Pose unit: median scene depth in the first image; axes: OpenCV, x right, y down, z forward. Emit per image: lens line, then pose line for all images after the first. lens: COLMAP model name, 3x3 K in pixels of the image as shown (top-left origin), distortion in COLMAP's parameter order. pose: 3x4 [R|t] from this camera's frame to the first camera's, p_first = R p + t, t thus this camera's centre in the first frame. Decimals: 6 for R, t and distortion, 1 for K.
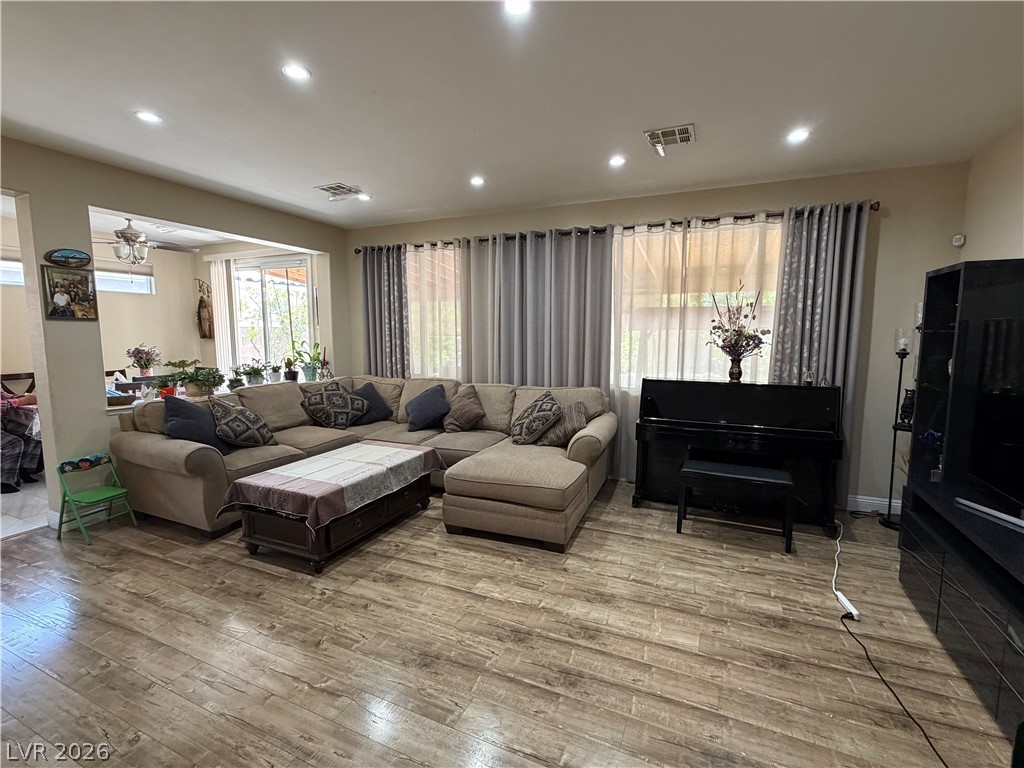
lens RADIAL K [[465.2, 0, 508.9], [0, 465.2, 386.1], [0, 0, 1]] dist [0.001494, -0.000060]
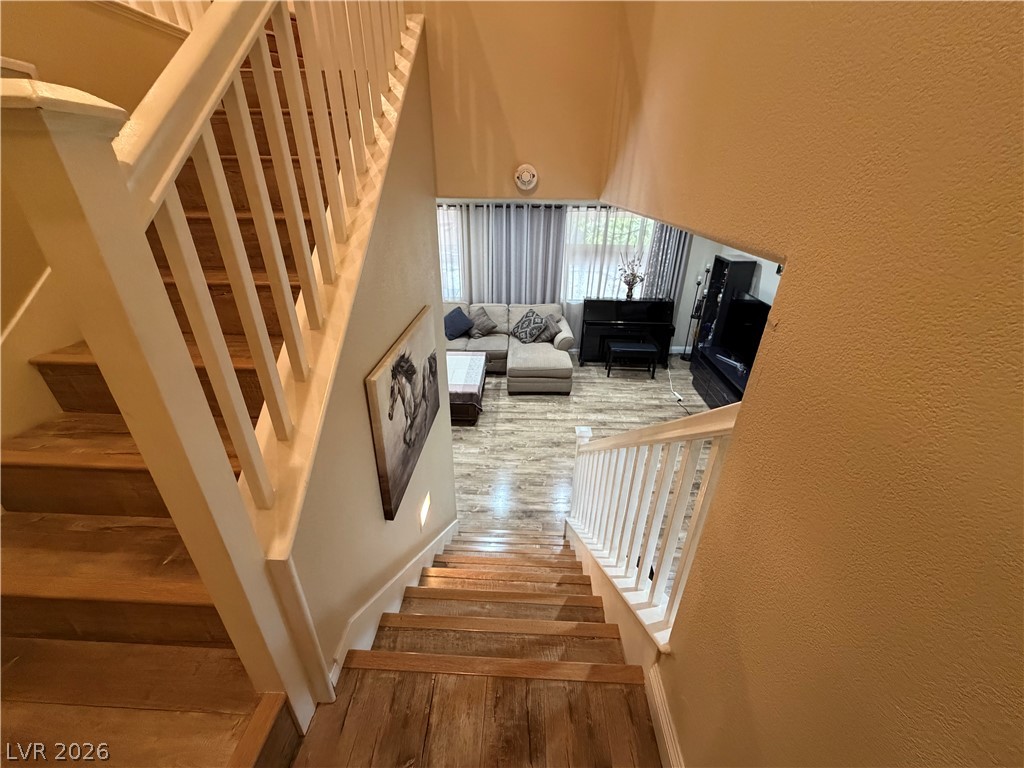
lens RADIAL K [[408.4, 0, 509.6], [0, 408.4, 384.5], [0, 0, 1]] dist [0.000666, 0.000252]
pose [[0.928334, -0.162104, 0.334541, -0.545071], [0.036702, 0.935487, 0.351451, -0.261113], [-0.369930, -0.313986, 0.874394, -0.387035]]
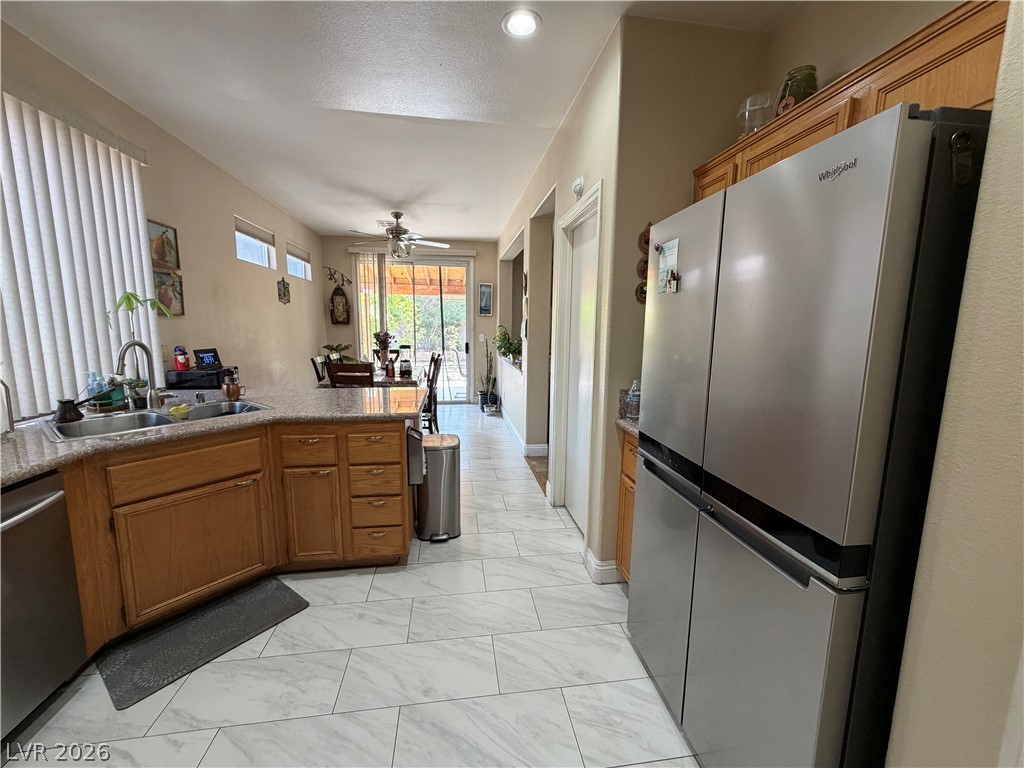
lens RADIAL K [[408.4, 0, 509.6], [0, 408.4, 384.5], [0, 0, 1]] dist [0.000666, 0.000252]
pose [[0.842896, -0.075603, 0.532738, -1.324112], [0.057831, 0.997074, 0.049999, 0.016224], [-0.534959, -0.011335, 0.844802, 0.007606]]
